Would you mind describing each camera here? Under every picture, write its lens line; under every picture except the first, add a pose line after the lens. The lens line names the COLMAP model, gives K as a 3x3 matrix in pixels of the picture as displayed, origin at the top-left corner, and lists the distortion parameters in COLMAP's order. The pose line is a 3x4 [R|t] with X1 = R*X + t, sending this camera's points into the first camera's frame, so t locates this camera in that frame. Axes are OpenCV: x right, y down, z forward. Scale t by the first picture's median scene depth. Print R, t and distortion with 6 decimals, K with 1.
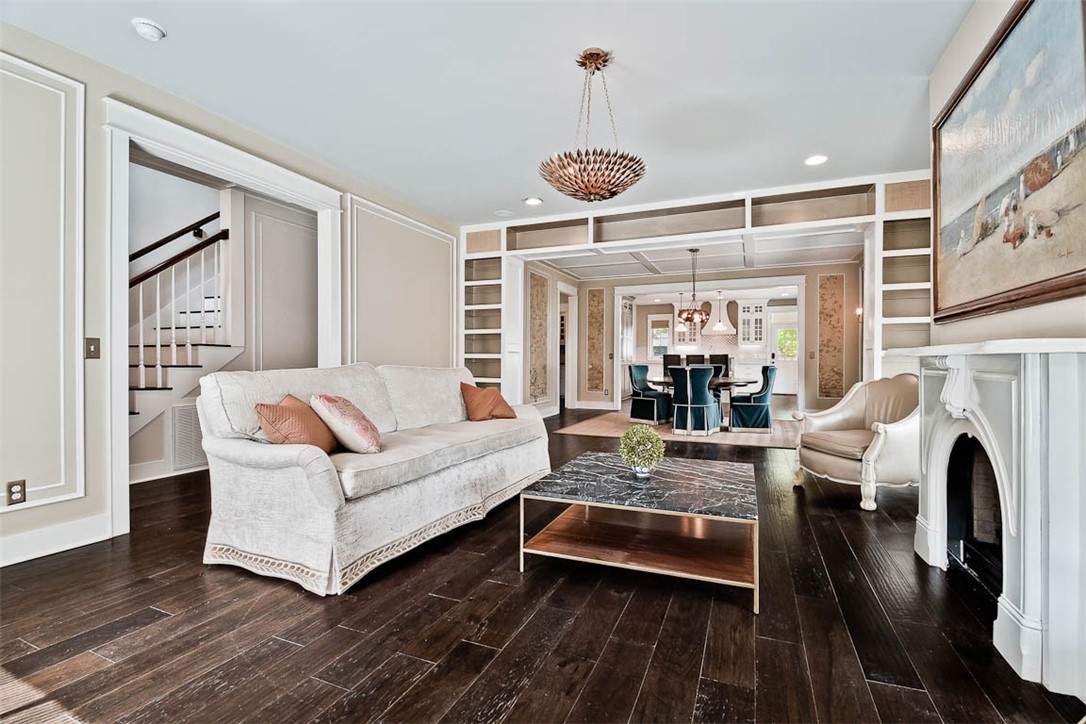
lens RADIAL K [[493.5, 0, 542.7], [0, 493.5, 364.4], [0, 0, 1]] dist [-0.001529, -0.005831]
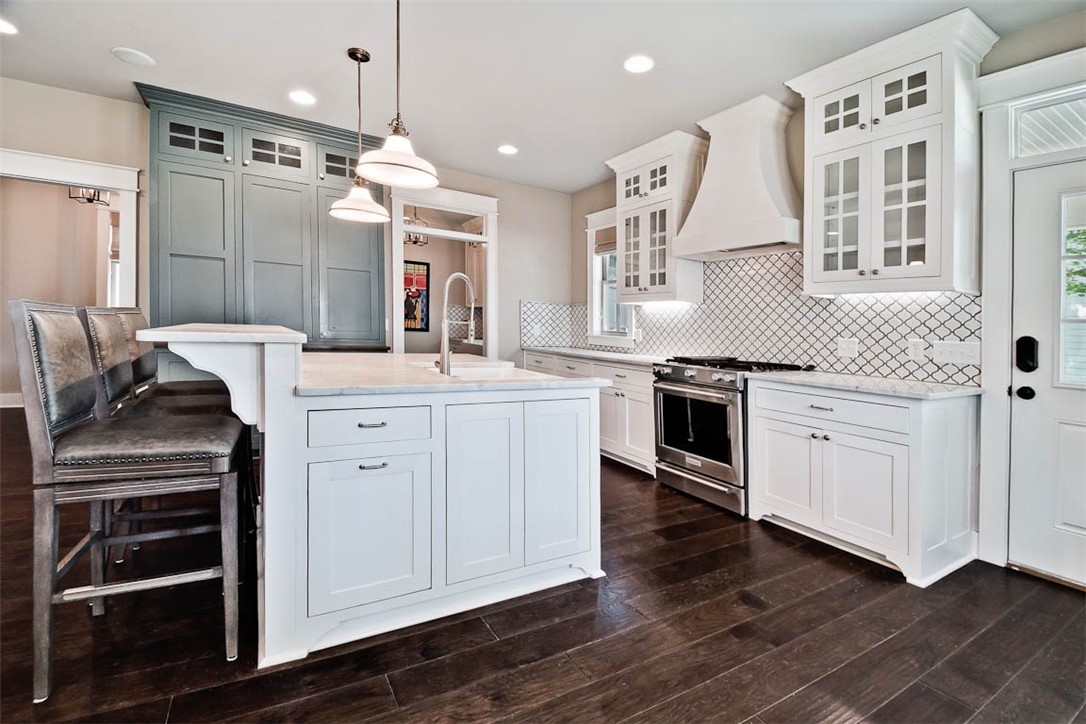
lens RADIAL K [[493.5, 0, 531.8], [0, 493.5, 333.5], [0, 0, 1]] dist [-0.001529, -0.005831]
pose [[0.799316, 0.039398, -0.599618, 0.437510], [-0.046854, 0.998897, 0.003173, -0.016661], [0.599081, 0.025558, 0.800280, 0.769020]]
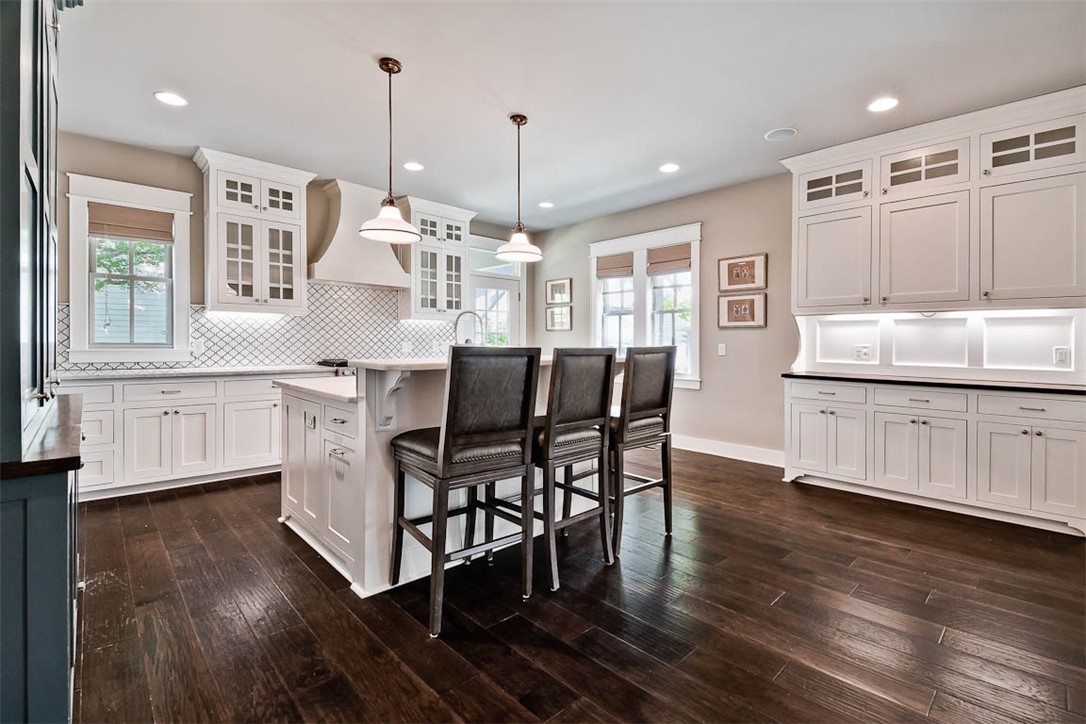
lens RADIAL K [[493.5, 0, 567.1], [0, 493.5, 357.2], [0, 0, 1]] dist [-0.001529, -0.005831]
pose [[0.381007, -0.020781, 0.924339, 0.089602], [0.002264, 0.999765, 0.021544, -0.016554], [-0.924569, -0.006116, 0.380965, 0.754256]]
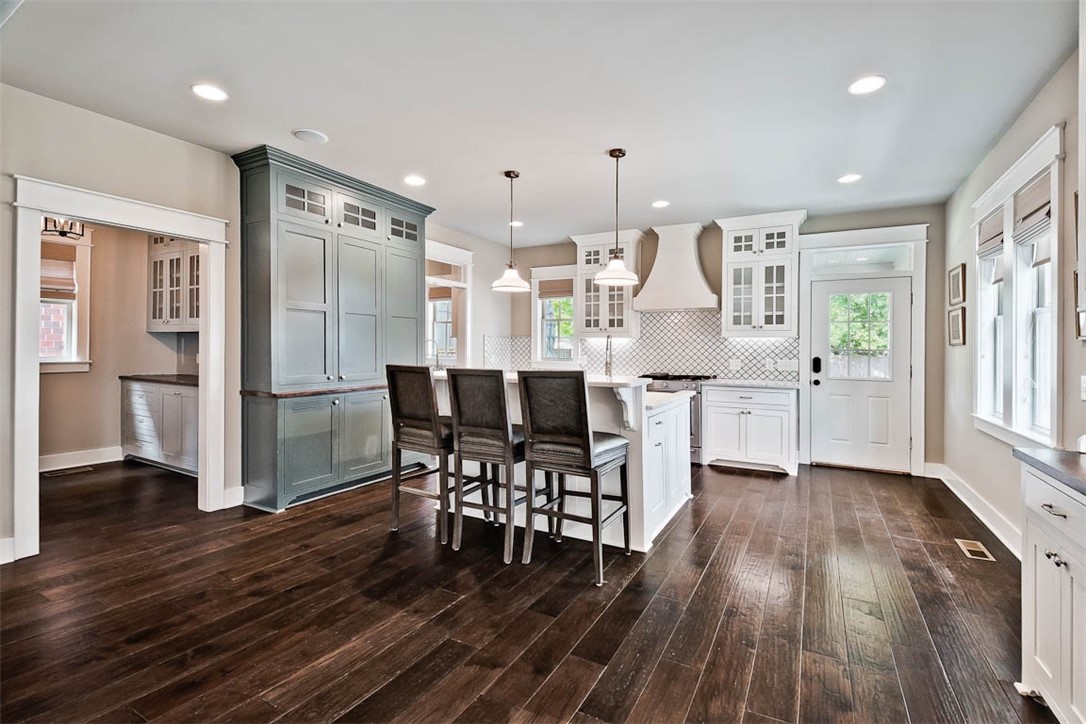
lens RADIAL K [[493.5, 0, 540.1], [0, 493.5, 355.8], [0, 0, 1]] dist [-0.001529, -0.005831]
pose [[0.993013, 0.010605, -0.117531, 0.304123], [-0.009981, 0.999933, 0.005892, -0.024533], [0.117586, -0.004678, 0.993052, 0.604289]]
